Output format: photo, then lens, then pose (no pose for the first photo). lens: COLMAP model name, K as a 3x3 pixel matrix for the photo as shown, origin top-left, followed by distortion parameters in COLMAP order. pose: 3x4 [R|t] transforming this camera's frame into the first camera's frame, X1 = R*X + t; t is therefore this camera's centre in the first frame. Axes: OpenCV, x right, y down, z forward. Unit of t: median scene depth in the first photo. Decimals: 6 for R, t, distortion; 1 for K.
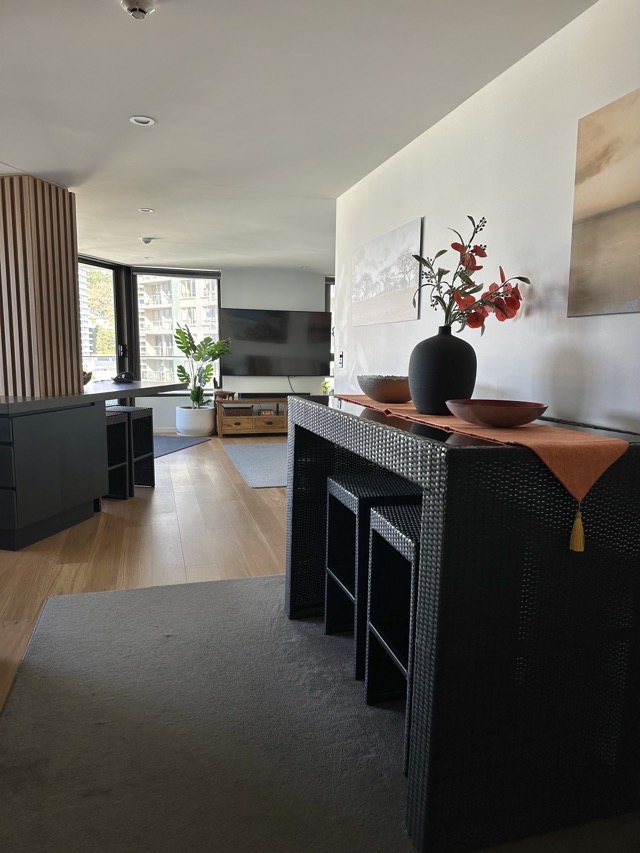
lens RADIAL K [[596.0, 0, 320.5], [0, 596.0, 429.6], [0, 0, 1]] dist [0.004324, 0.000225]
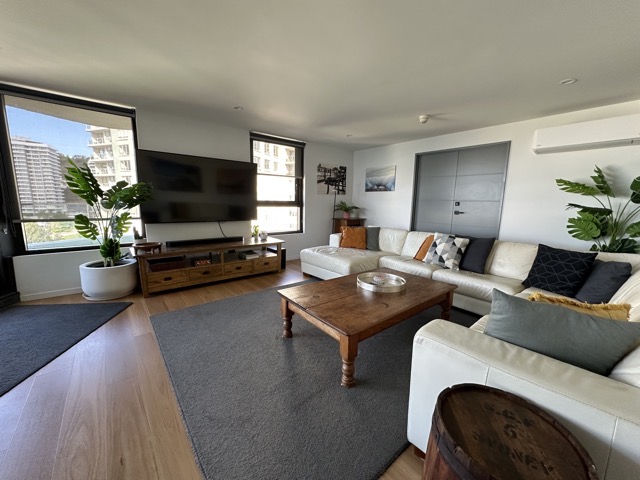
lens RADIAL K [[254.8, 0, 320.5], [0, 254.8, 235.2], [0, 0, 1]] dist [-0.000977, -0.000076]
pose [[0.908723, -0.050692, 0.414309, -0.084556], [0.047595, 0.998708, 0.017802, -0.069633], [-0.414676, 0.003542, 0.909962, 0.548113]]
